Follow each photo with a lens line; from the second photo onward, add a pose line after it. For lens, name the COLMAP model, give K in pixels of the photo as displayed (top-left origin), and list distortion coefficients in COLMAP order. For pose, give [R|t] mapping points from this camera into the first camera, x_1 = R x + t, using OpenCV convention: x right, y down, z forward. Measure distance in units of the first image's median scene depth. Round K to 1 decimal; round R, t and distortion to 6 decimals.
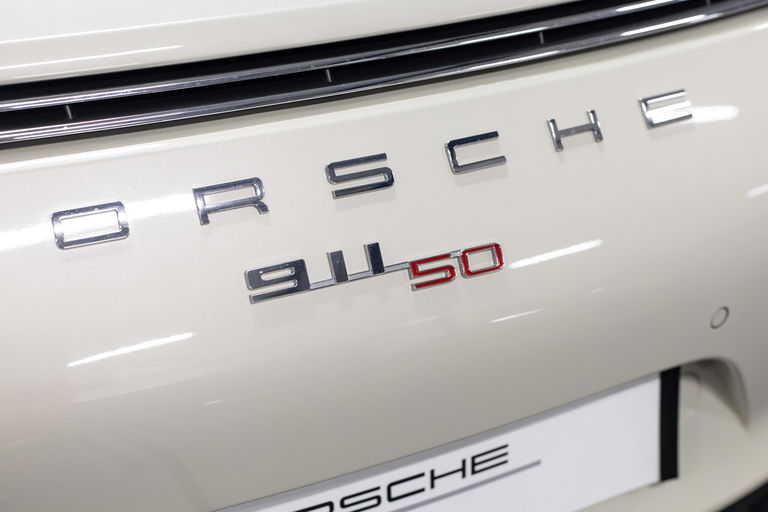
lens RADIAL K [[1111.1, 0, 413.3], [0, 1111.1, 270.5], [0, 0, 1]] dist [-0.022535, 0.000000]
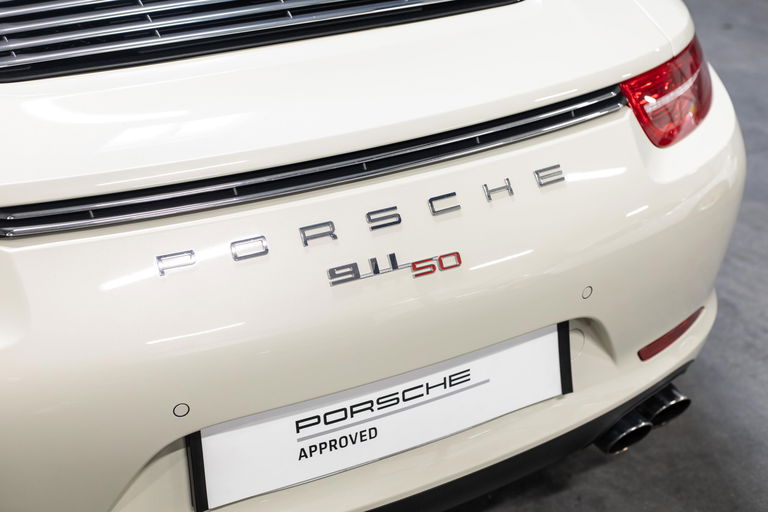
lens RADIAL K [[1111.1, 0, 382.6], [0, 1111.1, 256.9], [0, 0, 1]] dist [-0.022535, 0.000000]
pose [[0.999254, -0.038277, -0.005156, -0.040923], [0.037897, 0.997455, -0.060394, 0.091446], [0.007455, 0.060153, 0.998161, -0.858886]]
